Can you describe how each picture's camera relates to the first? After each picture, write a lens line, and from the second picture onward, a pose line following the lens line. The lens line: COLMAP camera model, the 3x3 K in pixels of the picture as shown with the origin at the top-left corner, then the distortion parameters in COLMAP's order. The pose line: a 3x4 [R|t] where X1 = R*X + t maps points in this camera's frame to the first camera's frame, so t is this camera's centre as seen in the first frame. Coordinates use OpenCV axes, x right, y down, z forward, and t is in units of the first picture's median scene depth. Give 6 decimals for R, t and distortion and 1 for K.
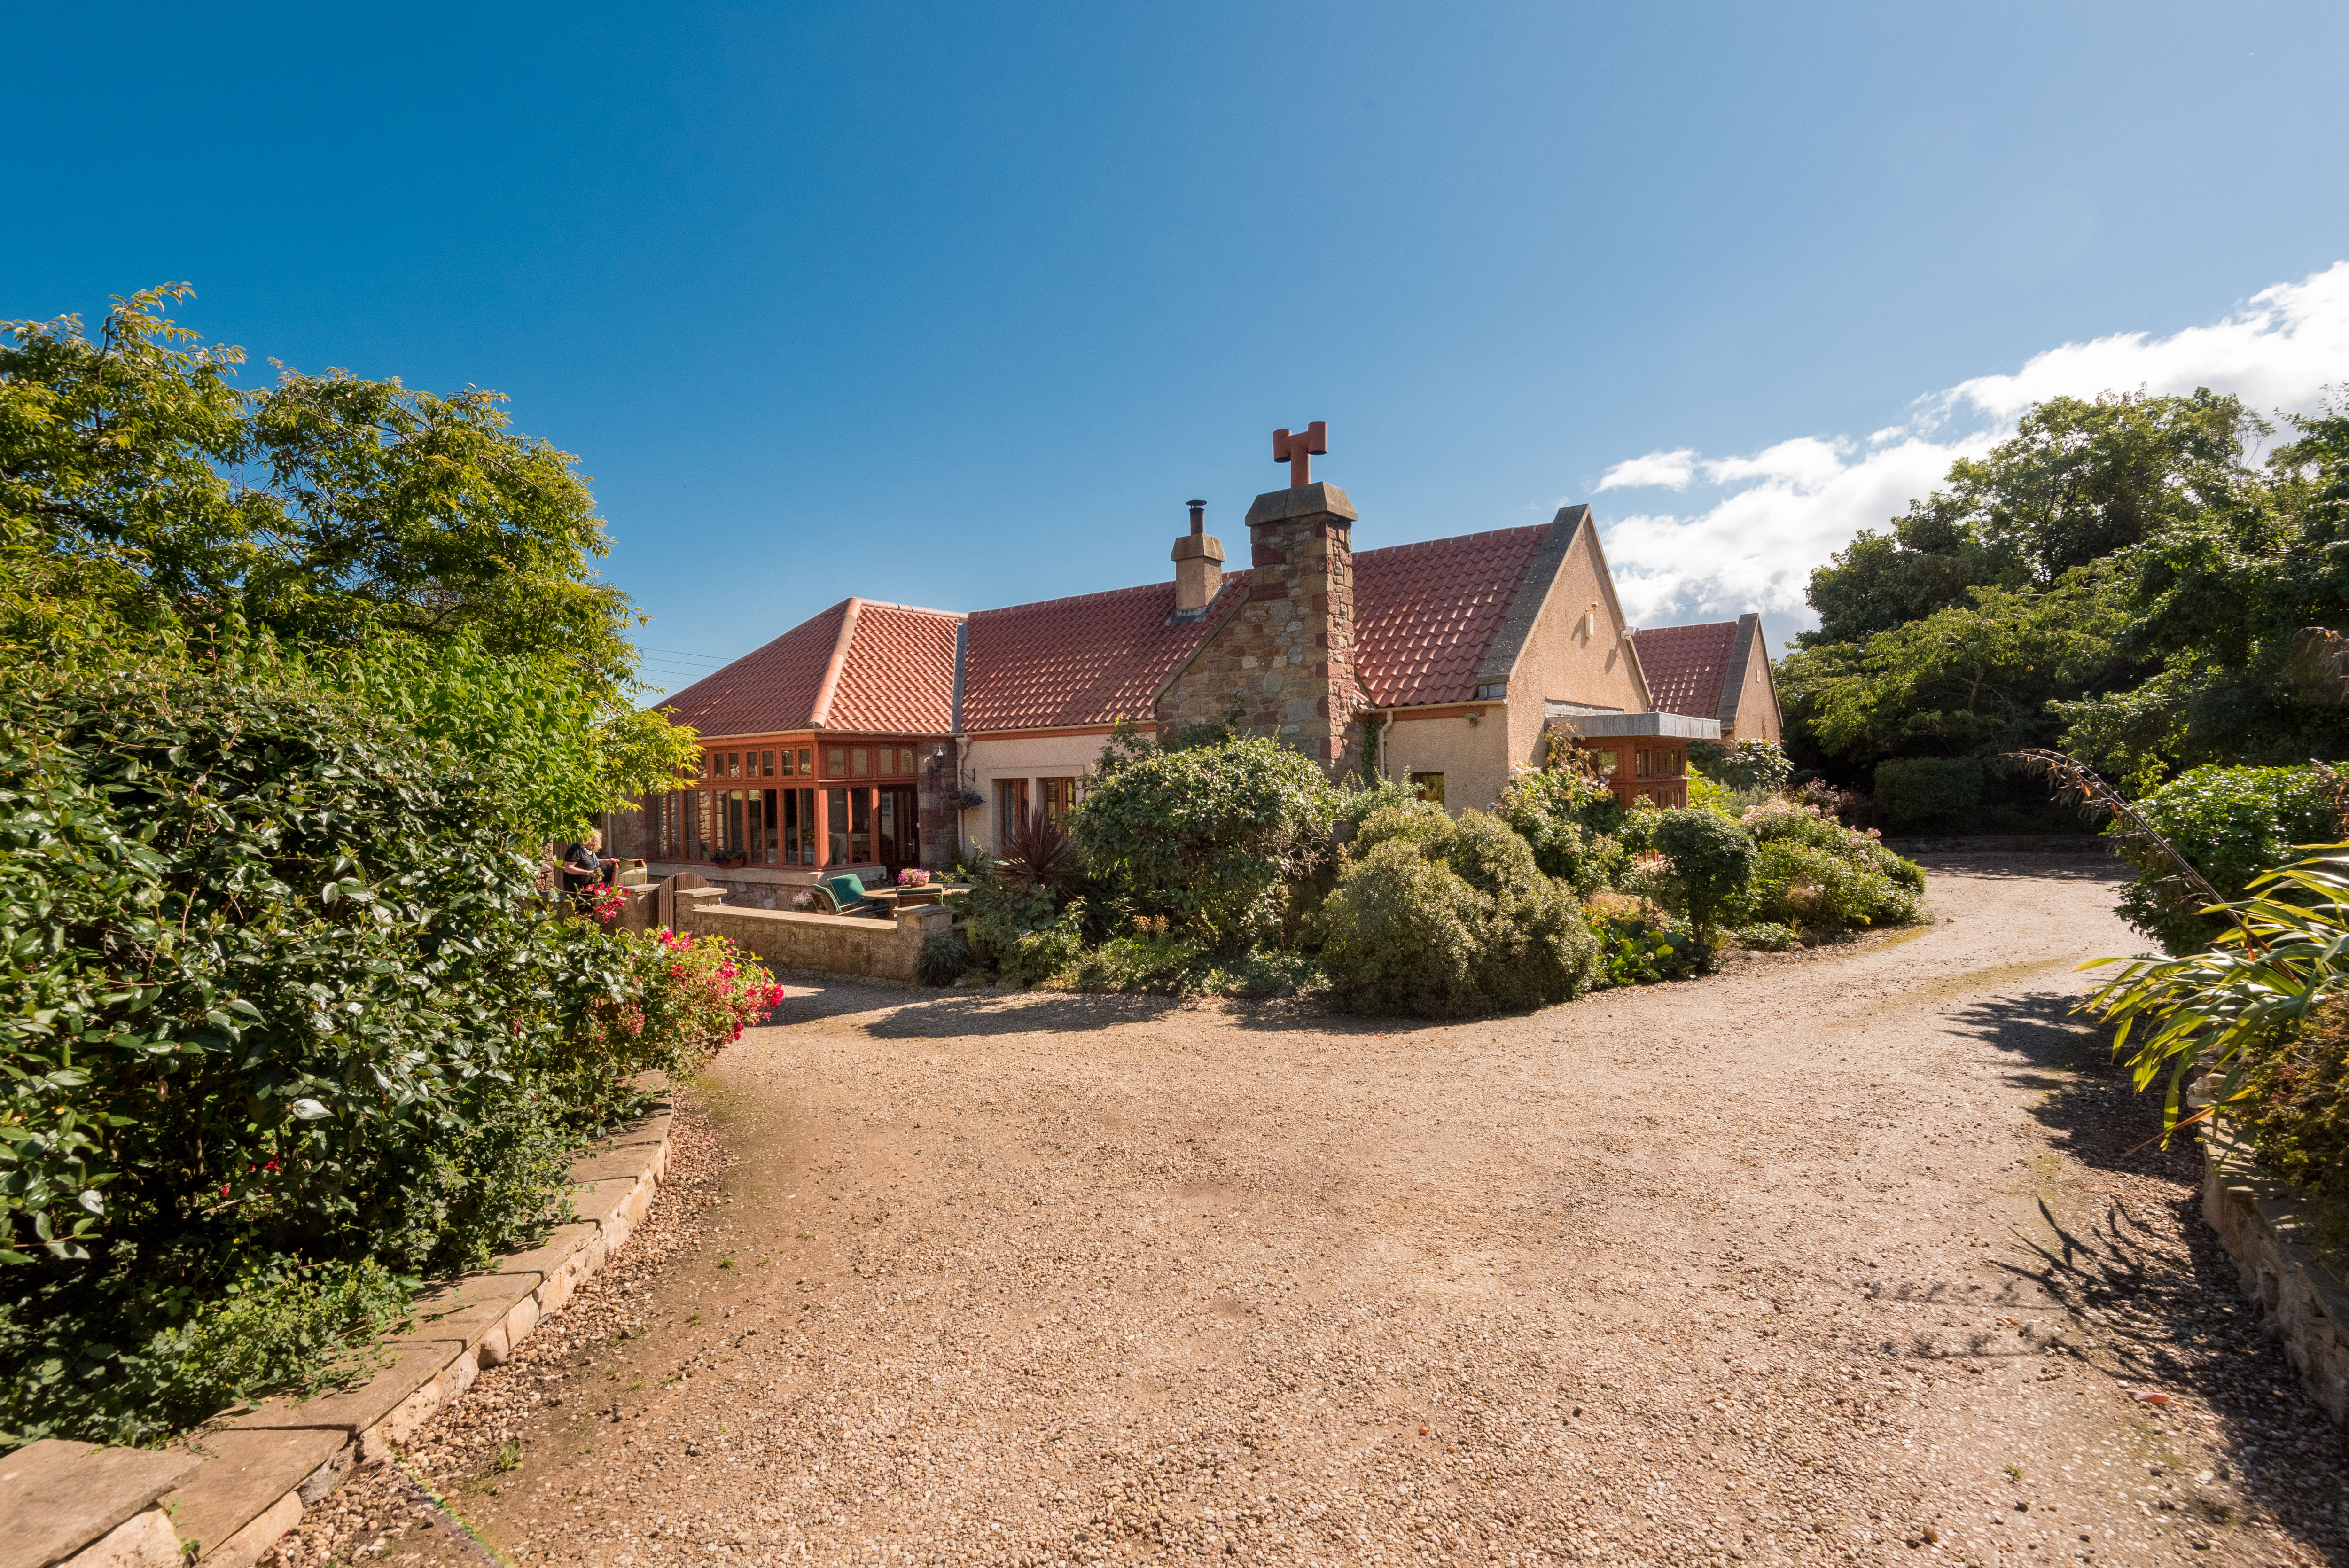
lens RADIAL K [[1139.4, 0, 1174.5], [0, 1139.4, 784.0], [0, 0, 1]] dist [0.024871, -0.028020]
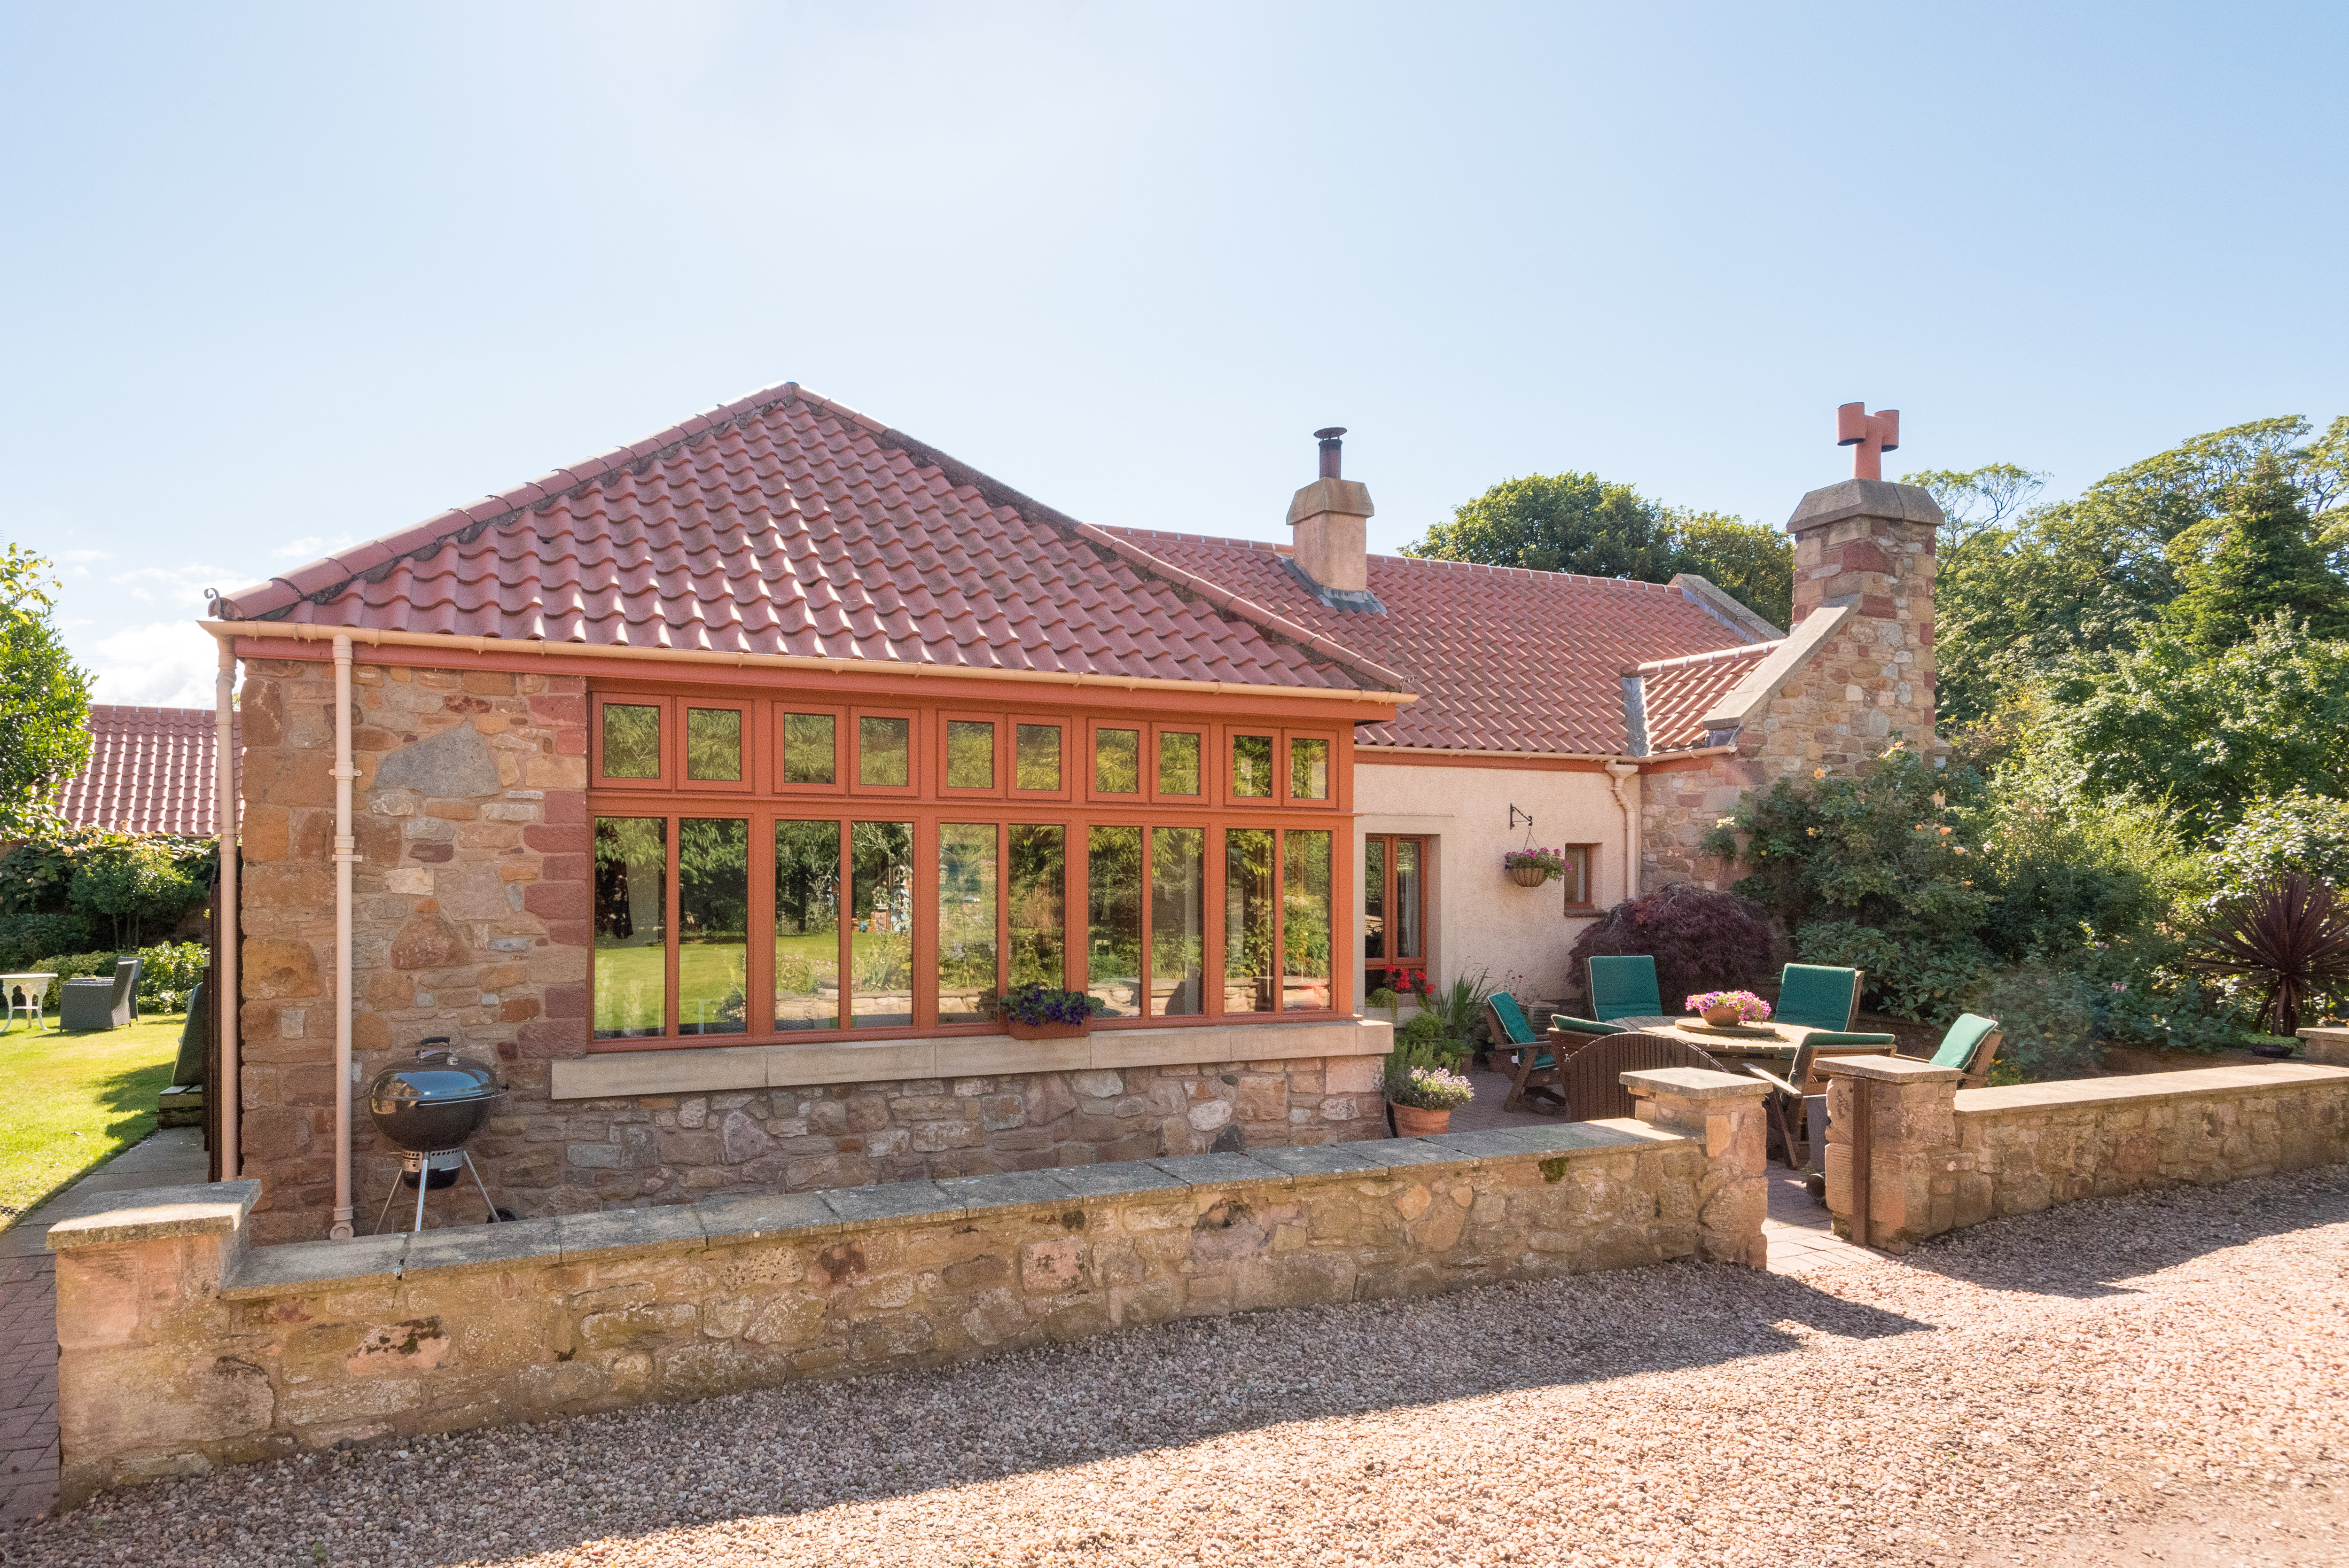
lens RADIAL K [[1247.3, 0, 1023.2], [0, 1247.3, 900.9], [0, 0, 1]] dist [-0.002372, -0.000075]
pose [[0.549806, 0.010696, 0.835224, -0.883991], [-0.006289, 0.999943, -0.008665, 0.040359], [-0.835268, -0.000489, 0.549842, 0.953615]]
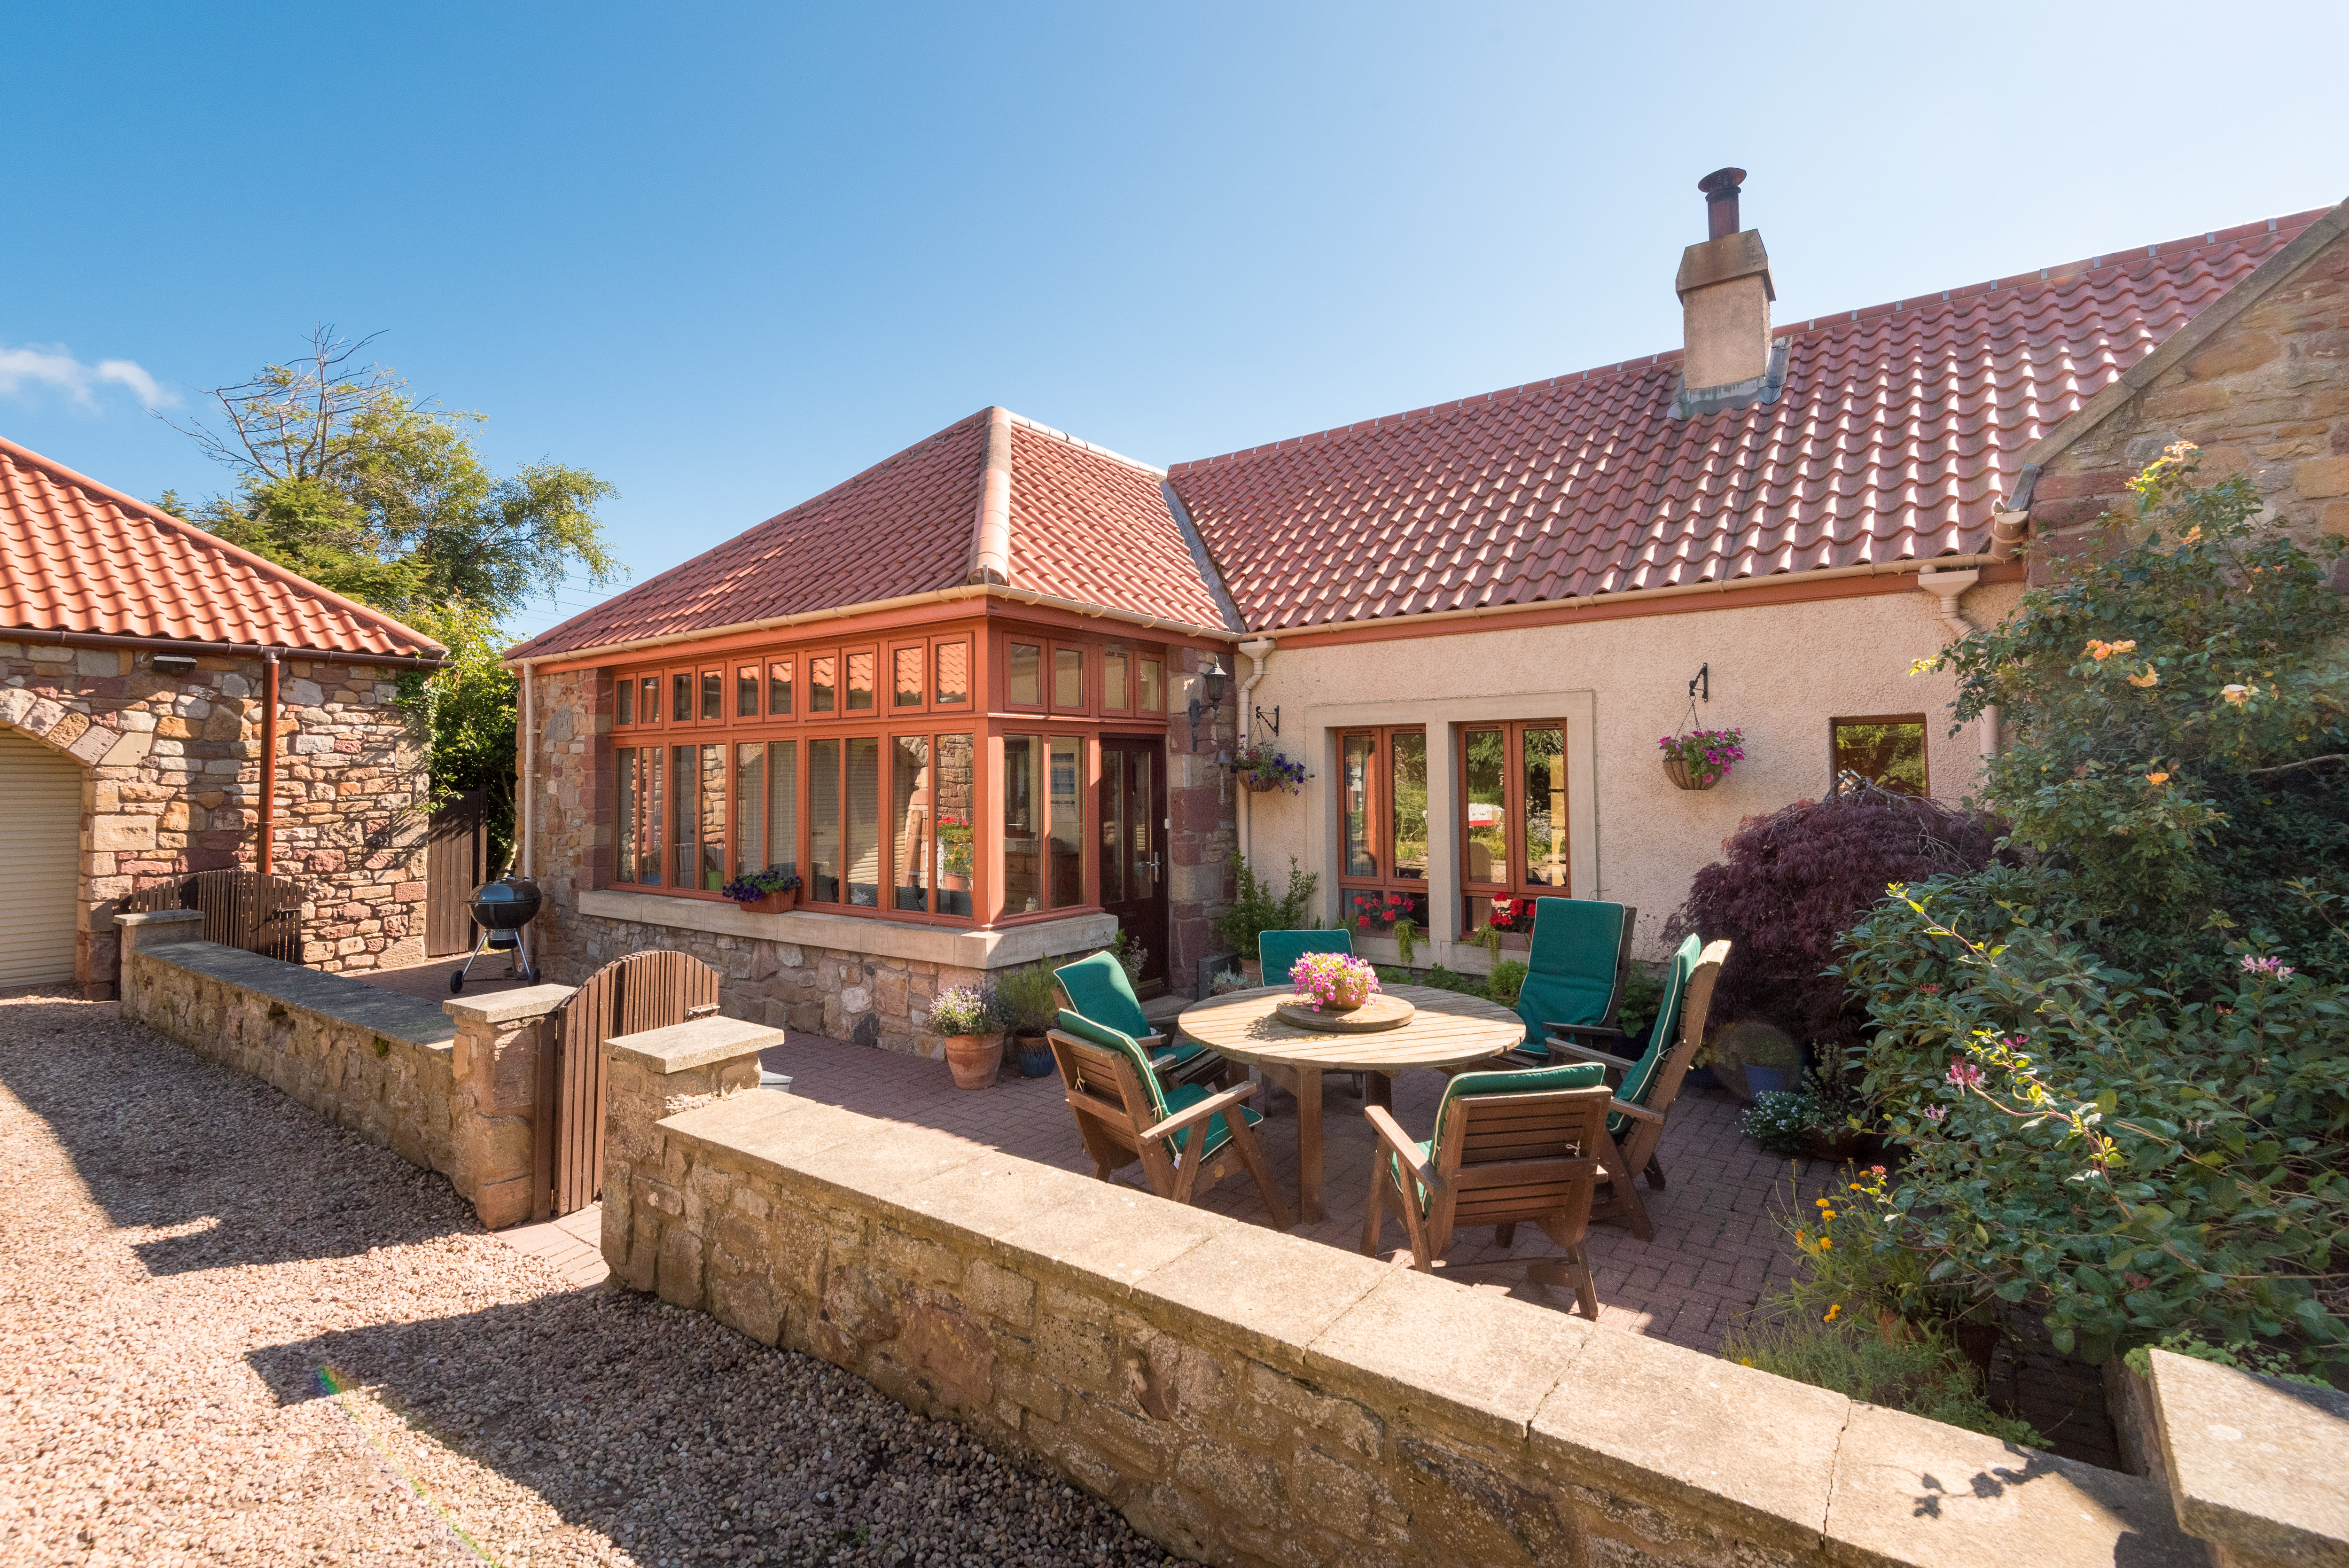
lens RADIAL K [[1079.1, 0, 1161.8], [0, 1079.1, 736.6], [0, 0, 1]] dist [-0.002109, -0.001230]
pose [[0.999899, 0.014101, 0.001813, -0.280012], [-0.013997, 0.998736, -0.048267, 0.026796], [-0.002491, 0.048237, 0.998833, 0.681152]]
